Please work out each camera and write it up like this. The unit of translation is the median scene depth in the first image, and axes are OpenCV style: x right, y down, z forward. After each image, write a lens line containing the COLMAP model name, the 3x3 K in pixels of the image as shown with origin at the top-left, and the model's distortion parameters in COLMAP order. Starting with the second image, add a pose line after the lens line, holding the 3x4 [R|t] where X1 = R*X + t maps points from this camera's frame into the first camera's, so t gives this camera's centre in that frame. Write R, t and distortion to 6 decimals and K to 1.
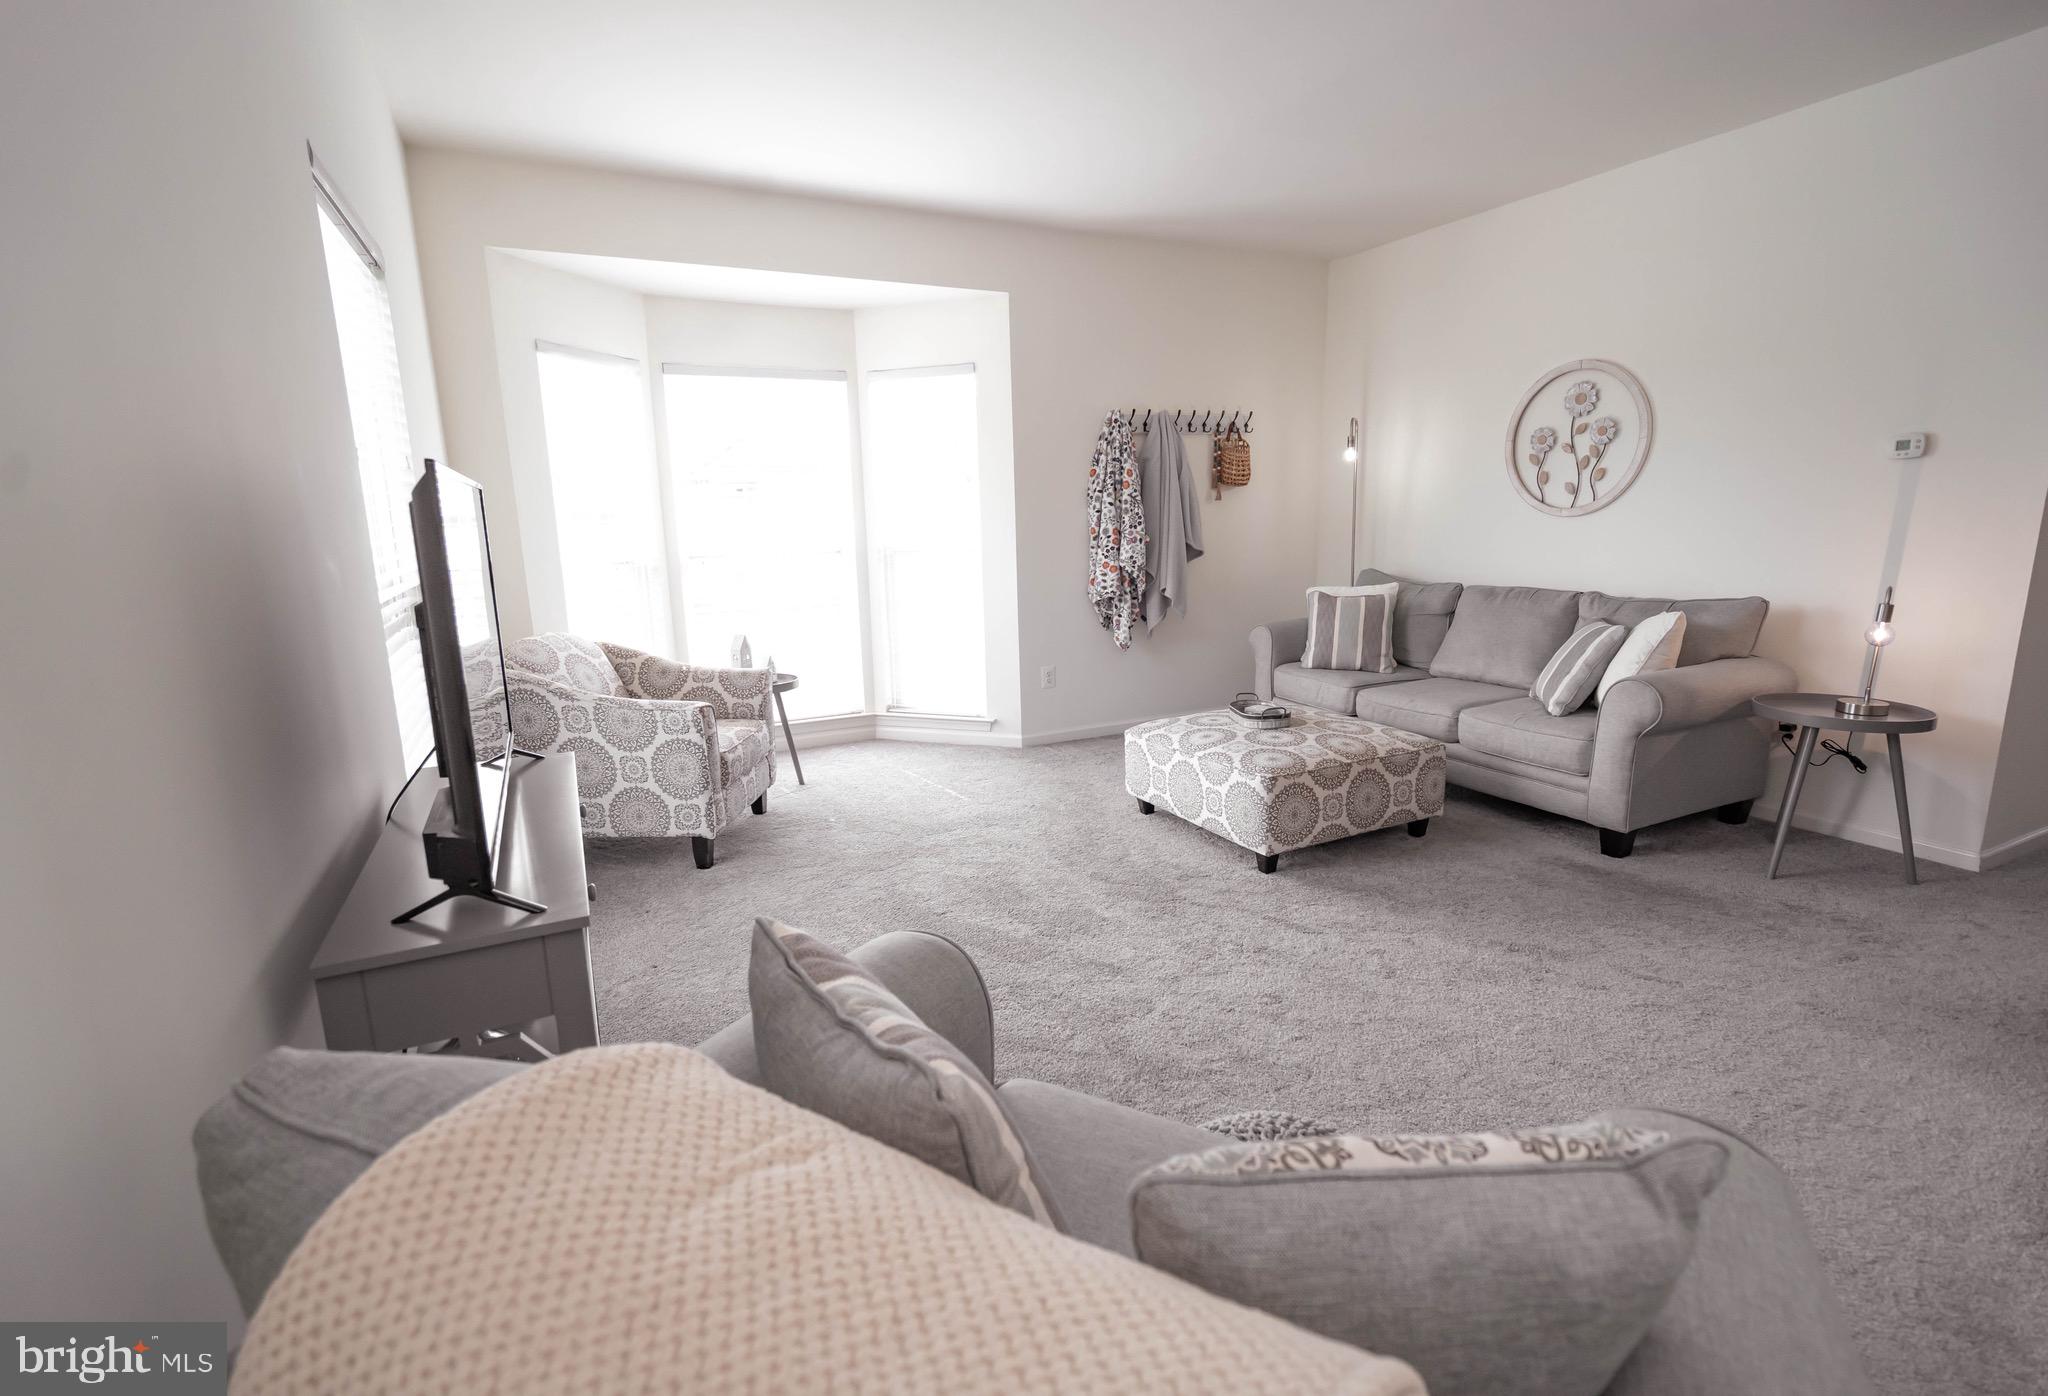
lens RADIAL K [[963.6, 0, 1033.5], [0, 963.6, 695.4], [0, 0, 1]] dist [-0.003404, -0.000068]
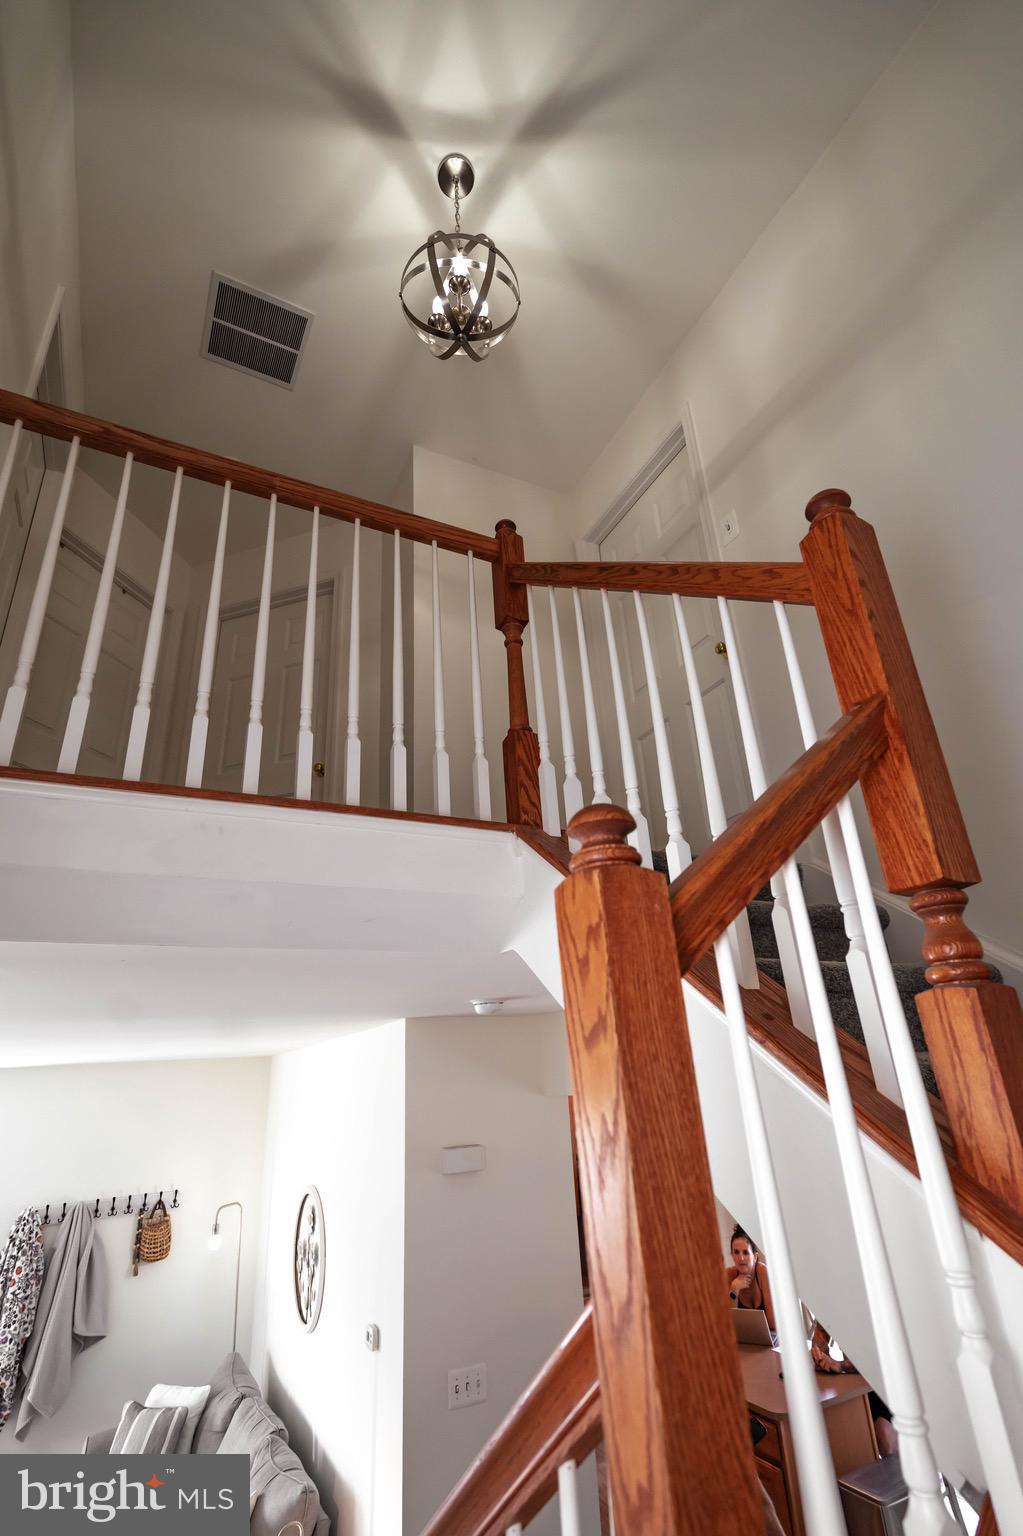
lens RADIAL K [[696.7, 0, 511.5], [0, 696.7, 768.0], [0, 0, 1]] dist [-0.013191, -0.000006]
pose [[0.999107, -0.028726, 0.030979, 0.699267], [0.041284, 0.819596, -0.571453, -0.228186], [-0.008975, 0.572221, 0.820050, -0.063991]]
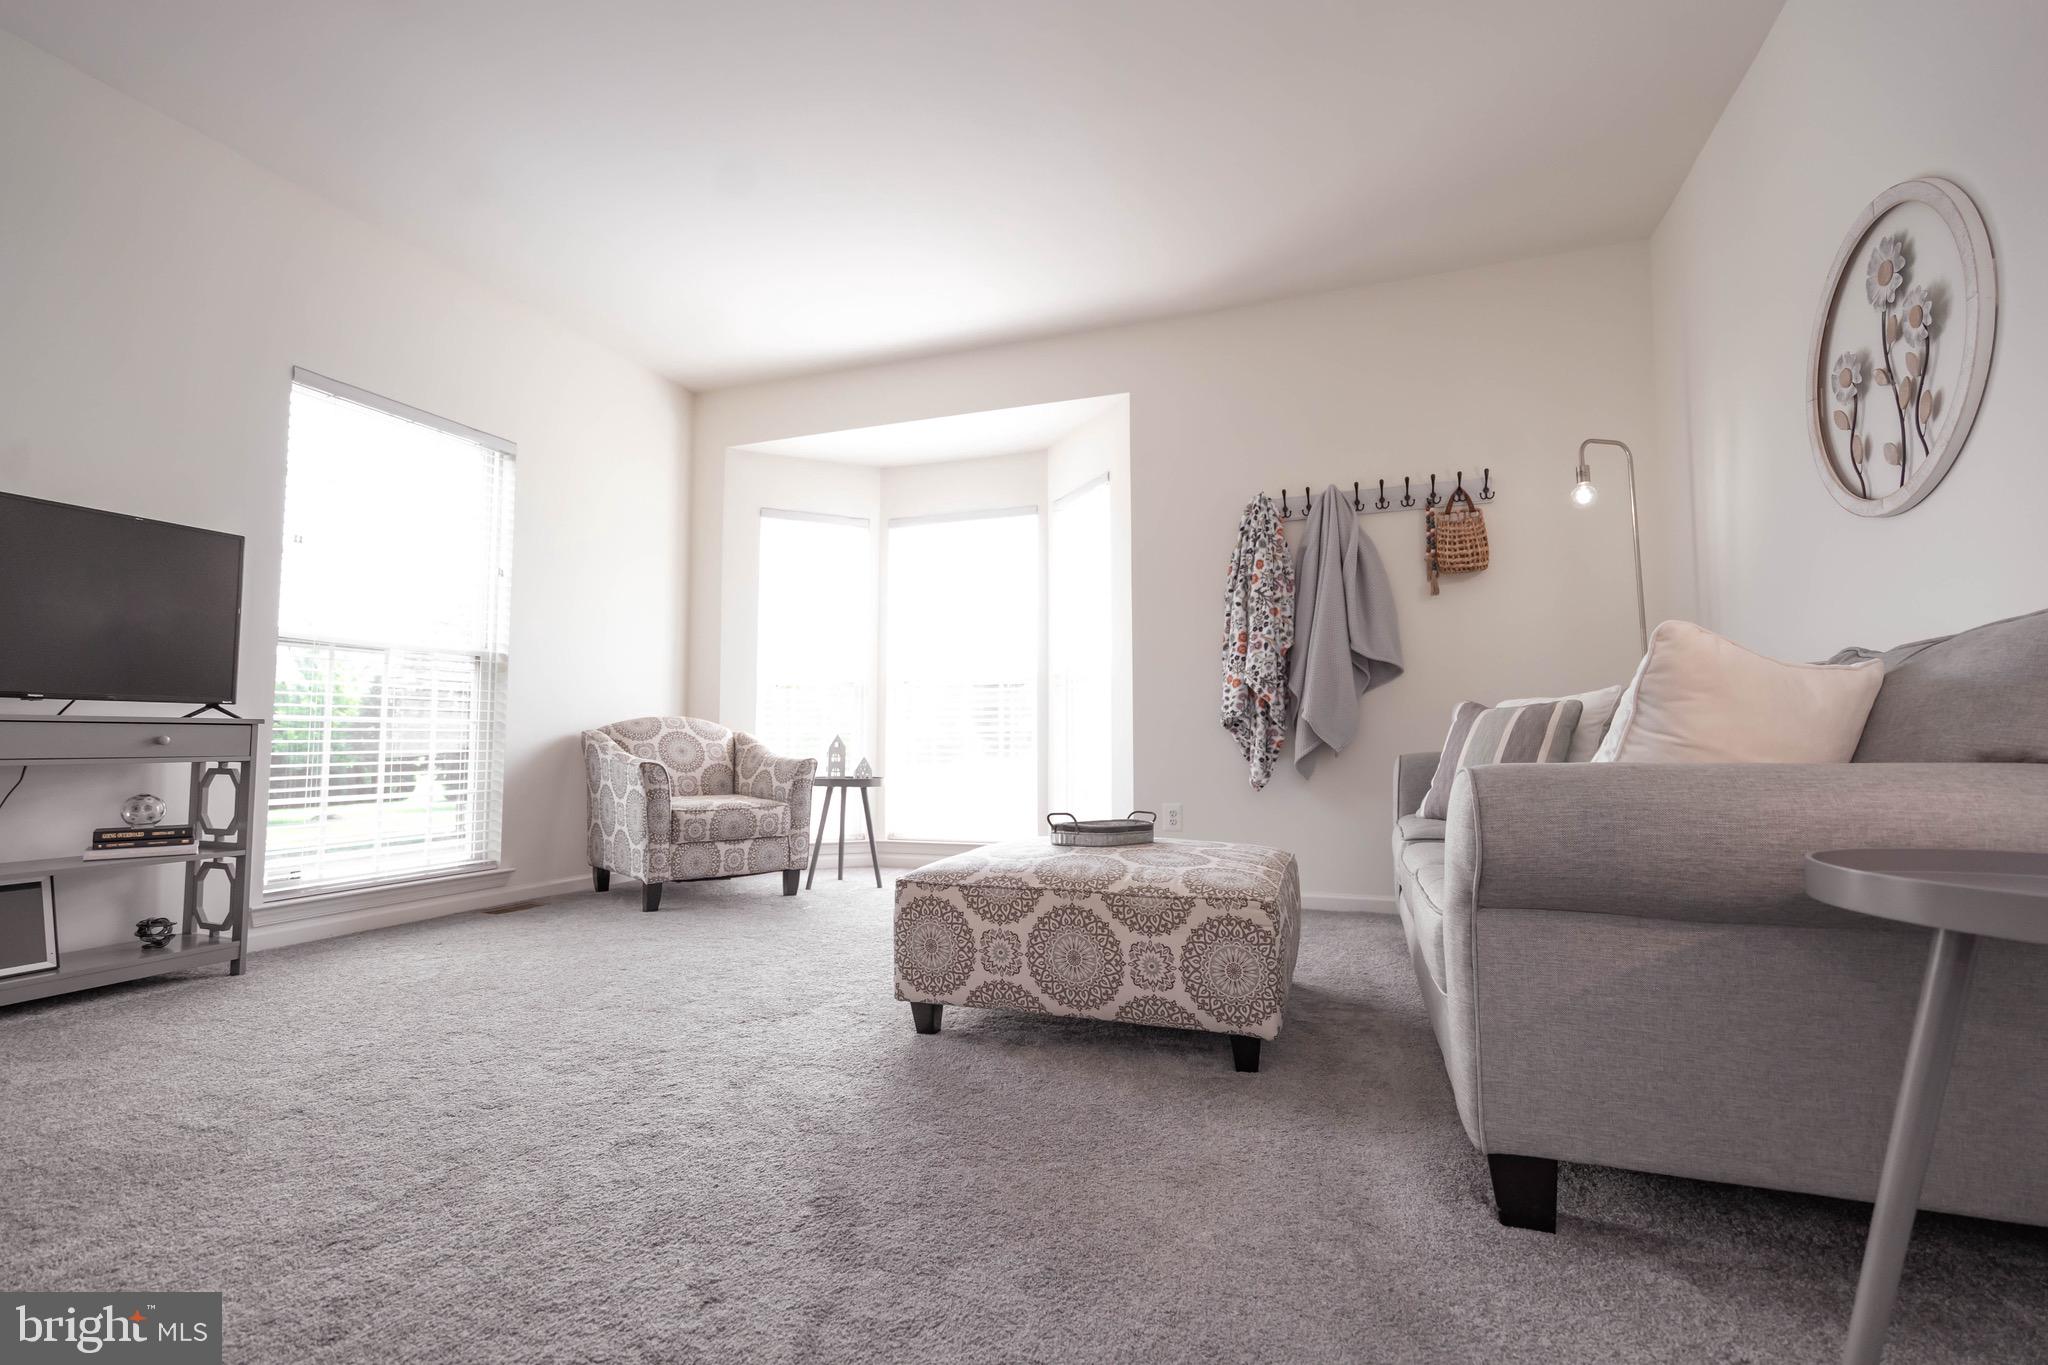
lens RADIAL K [[928.9, 0, 1023.2], [0, 928.9, 688.2], [0, 0, 1]] dist [-0.013191, -0.000006]
pose [[0.680408, -0.026398, -0.732358, 0.522377], [-0.154441, 0.971741, -0.178512, 0.035585], [0.716375, 0.234567, 0.657103, 0.377556]]
